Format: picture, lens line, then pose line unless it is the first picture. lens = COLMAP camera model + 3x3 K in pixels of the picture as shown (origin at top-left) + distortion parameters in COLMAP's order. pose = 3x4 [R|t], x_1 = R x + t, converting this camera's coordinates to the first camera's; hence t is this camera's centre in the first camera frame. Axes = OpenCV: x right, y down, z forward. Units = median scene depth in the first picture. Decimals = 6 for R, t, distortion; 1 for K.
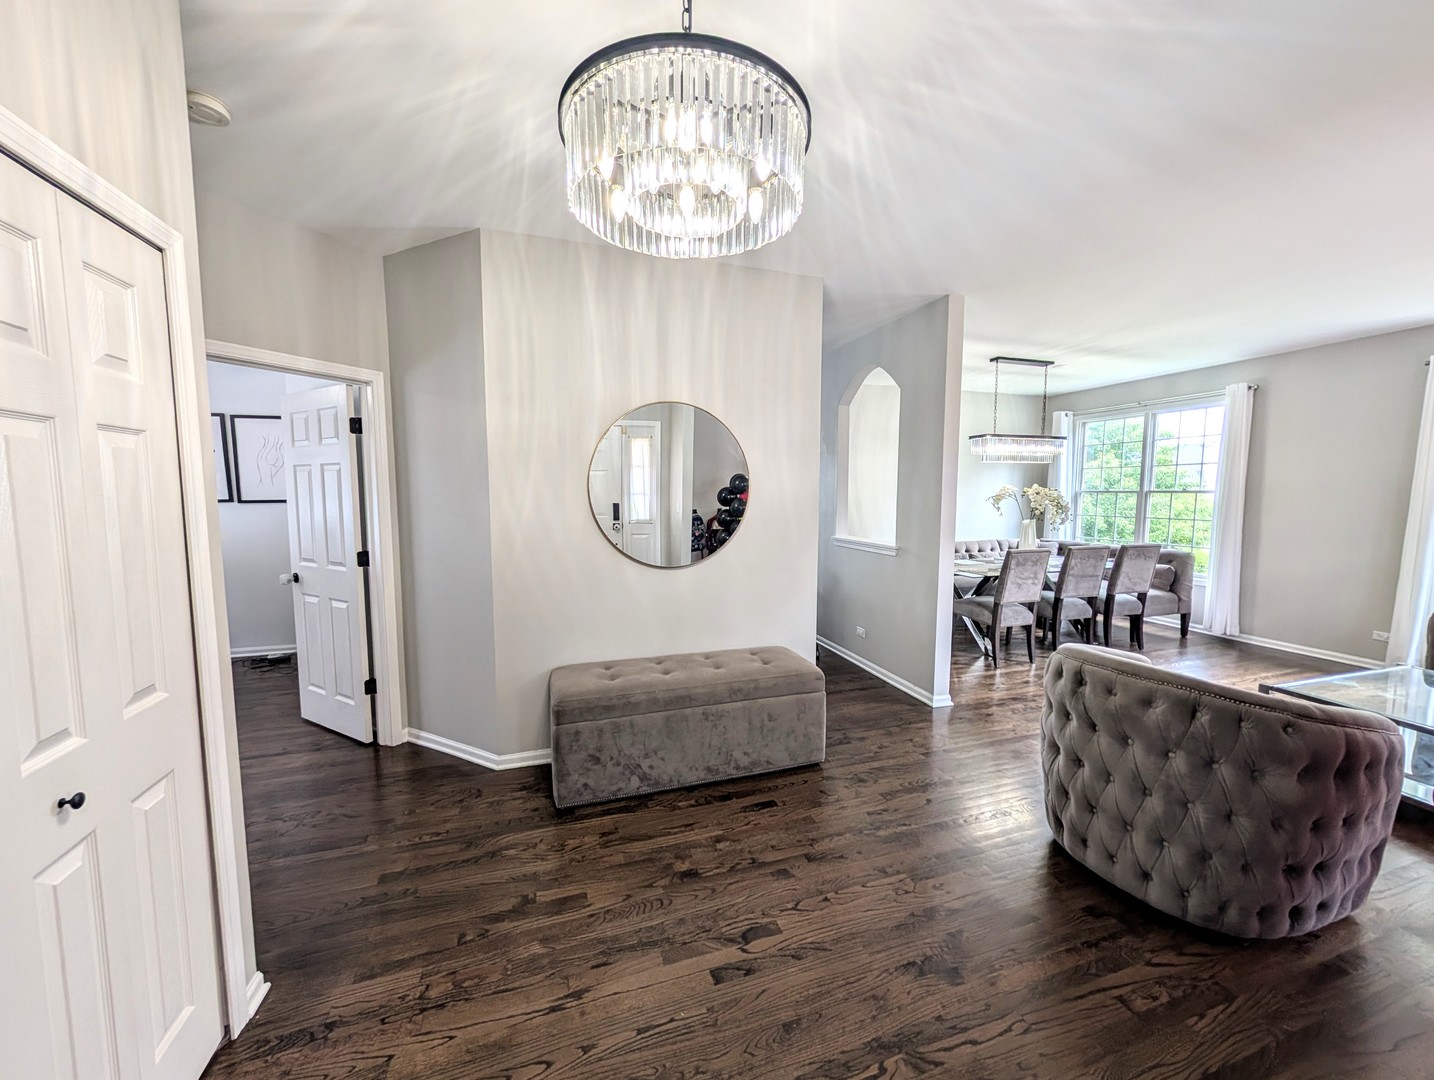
lens RADIAL K [[543.1, 0, 714.1], [0, 543.1, 541.4], [0, 0, 1]] dist [-0.001249, 0.000315]
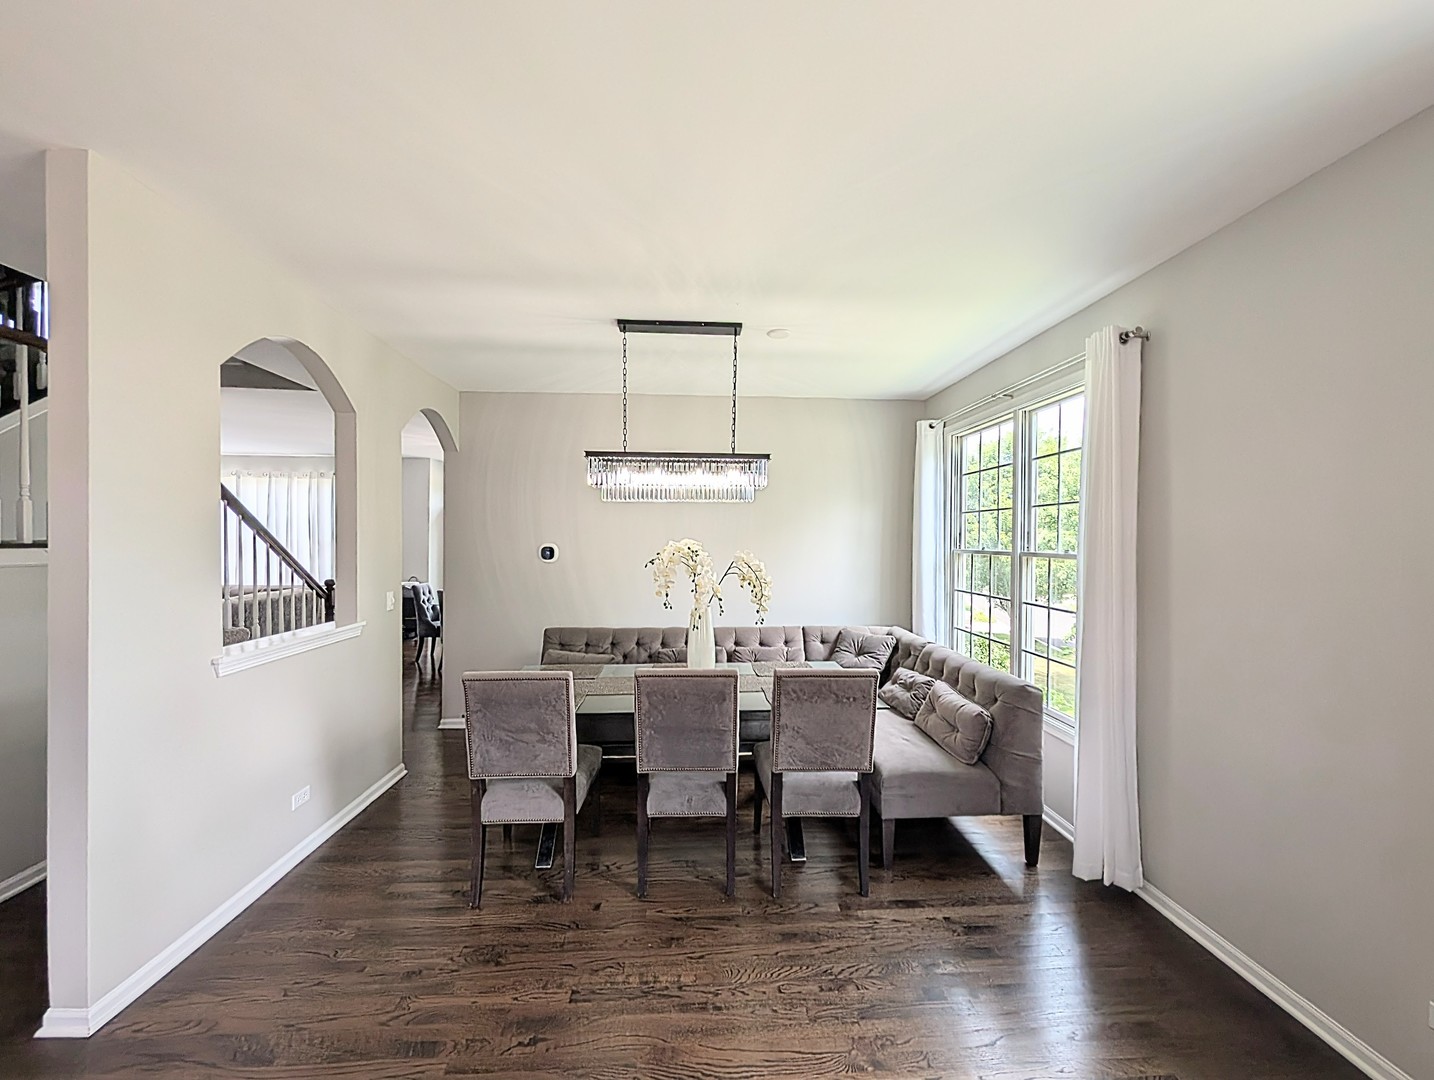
lens RADIAL K [[543.1, 0, 717.5], [0, 543.1, 540.3], [0, 0, 1]] dist [-0.001249, 0.000315]
pose [[0.970073, 0.005811, -0.242742, 0.734265], [-0.029397, 0.995170, -0.093659, -0.052003], [0.241025, 0.097992, 0.965559, 0.468947]]
